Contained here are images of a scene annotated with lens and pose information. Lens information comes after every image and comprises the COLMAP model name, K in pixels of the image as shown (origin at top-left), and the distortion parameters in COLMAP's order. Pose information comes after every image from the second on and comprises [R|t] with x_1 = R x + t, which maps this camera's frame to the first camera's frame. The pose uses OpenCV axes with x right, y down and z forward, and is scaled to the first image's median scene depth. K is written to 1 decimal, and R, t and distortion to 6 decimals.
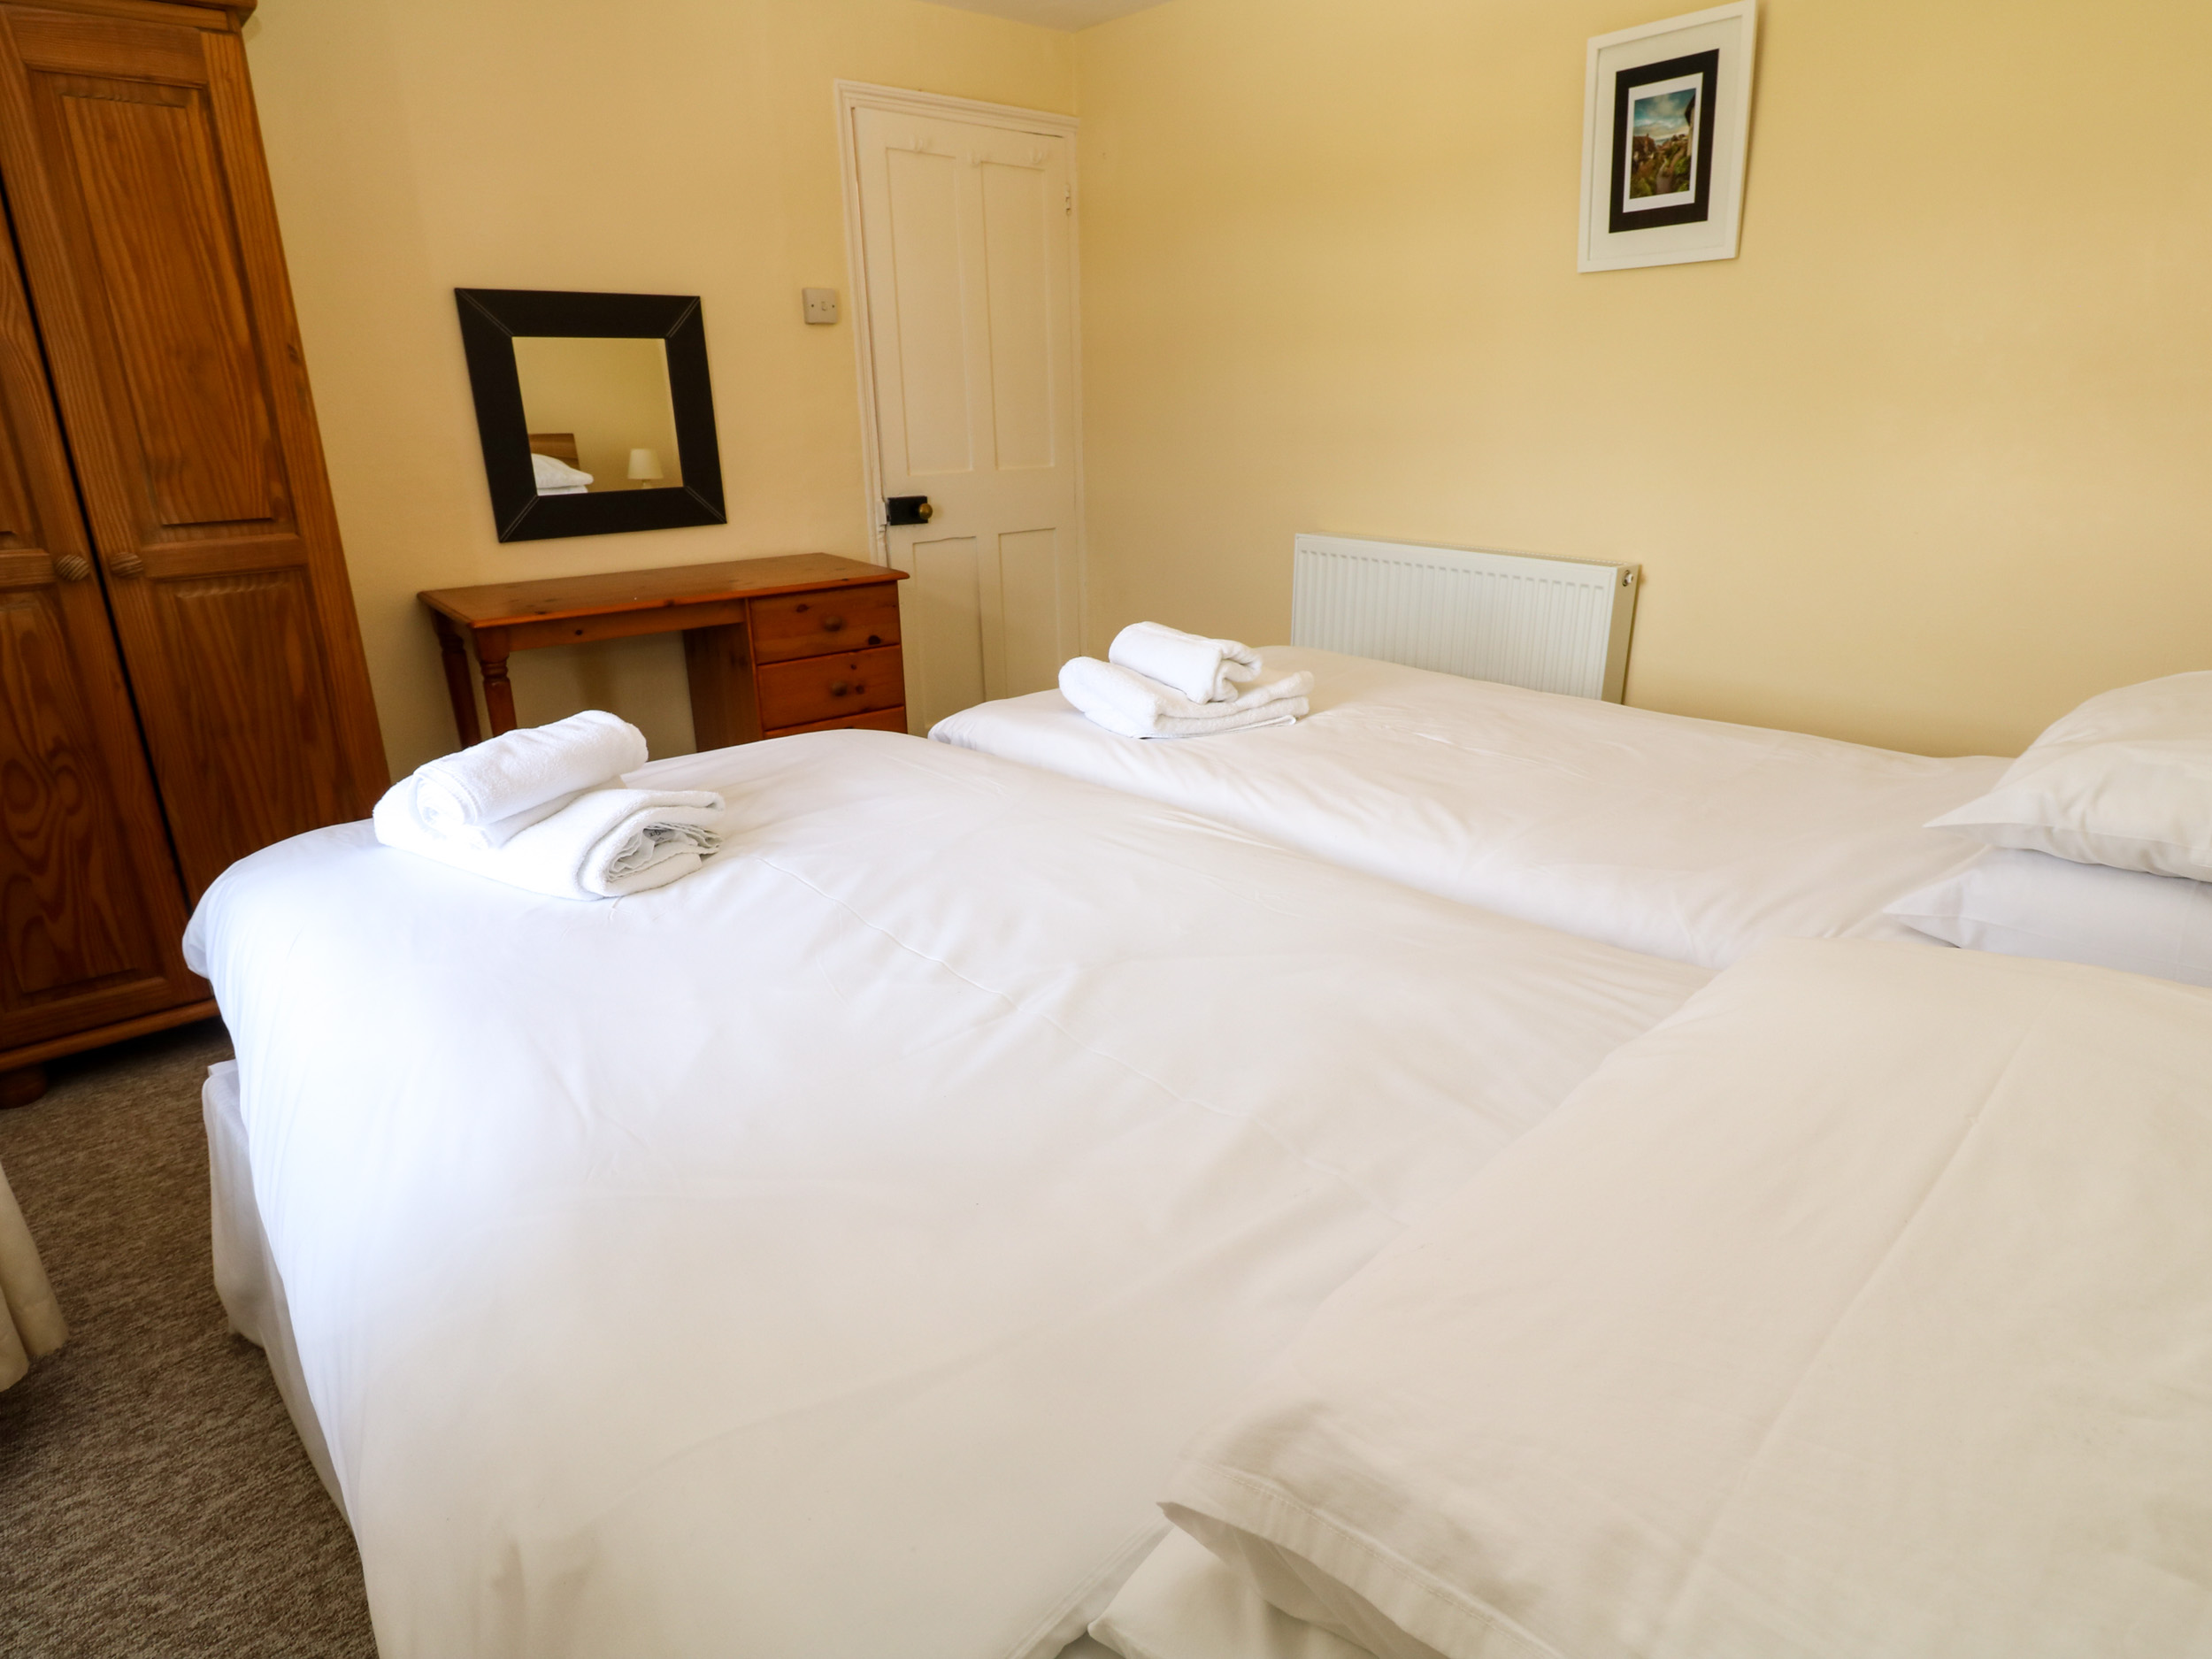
lens RADIAL K [[1265.8, 0, 1106.0], [0, 1265.8, 829.5], [0, 0, 1]] dist [-0.037266, 0.000408]
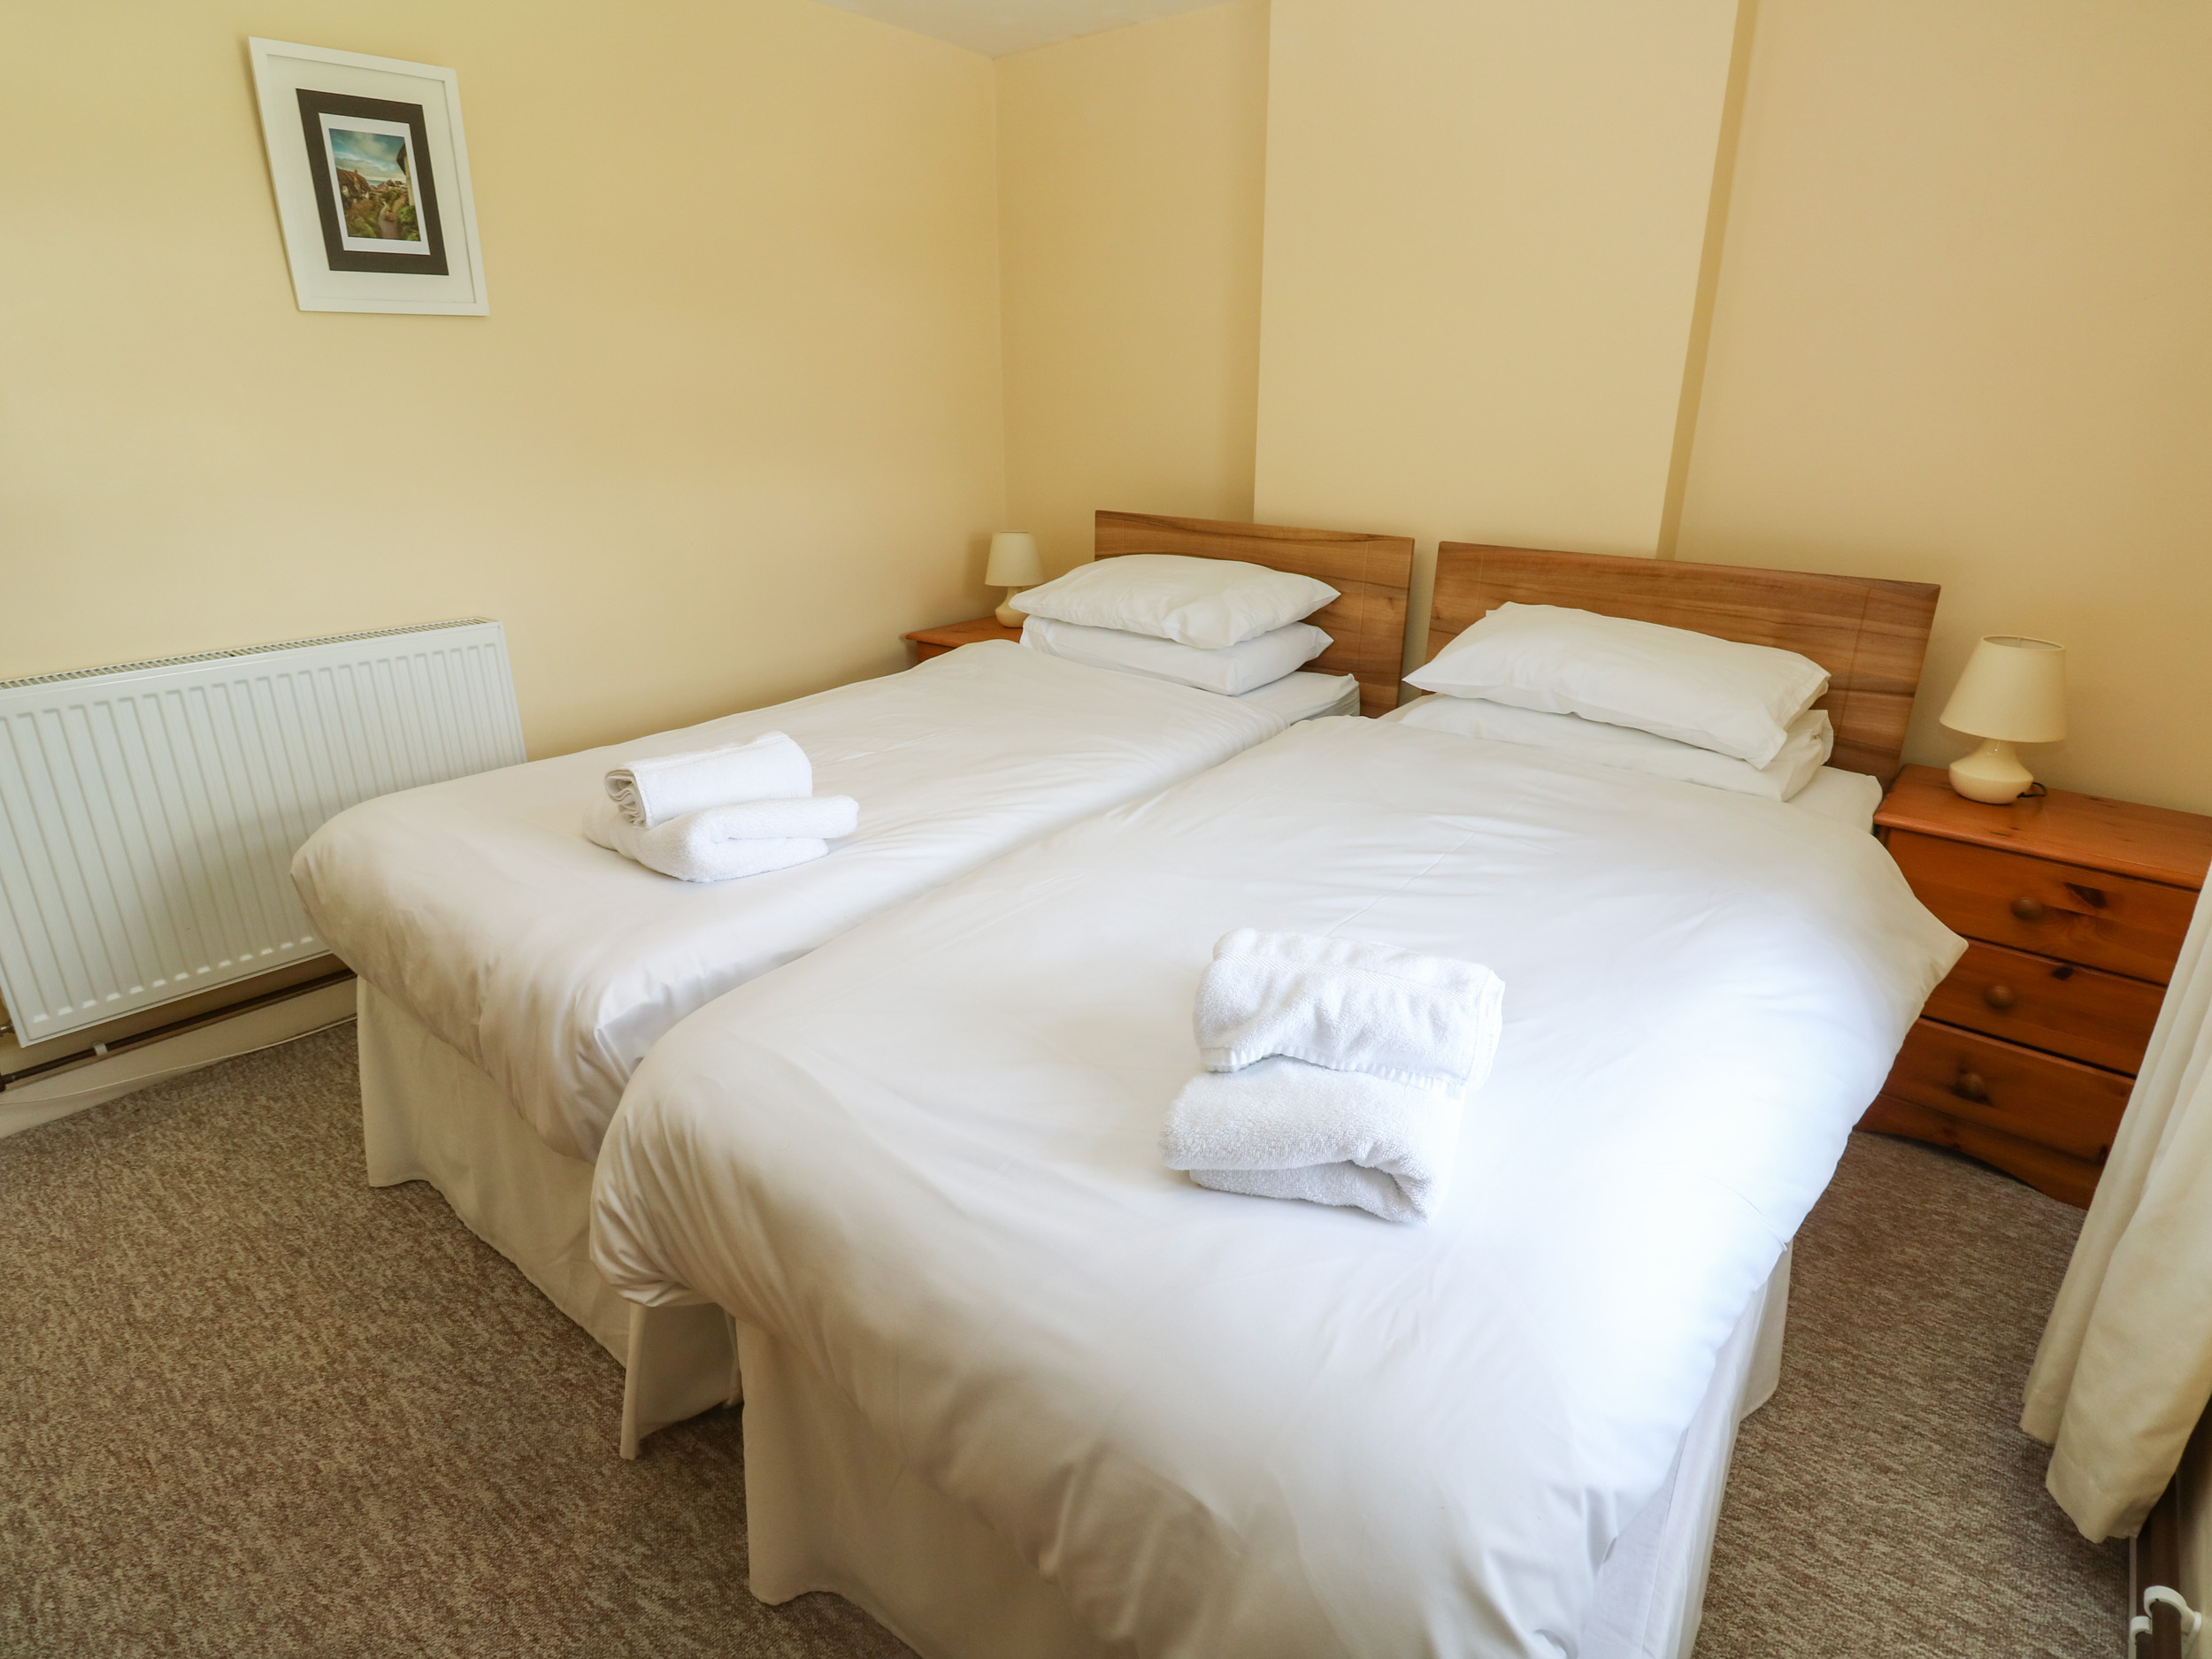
lens RADIAL K [[1180.2, 0, 1105.7], [0, 1180.2, 809.7], [0, 0, 1]] dist [0.004435, -0.015831]
pose [[-0.199709, -0.330542, 0.922420, -0.662090], [0.311101, 0.871286, 0.379573, -0.300721], [-0.929157, 0.362770, -0.071171, 0.715158]]
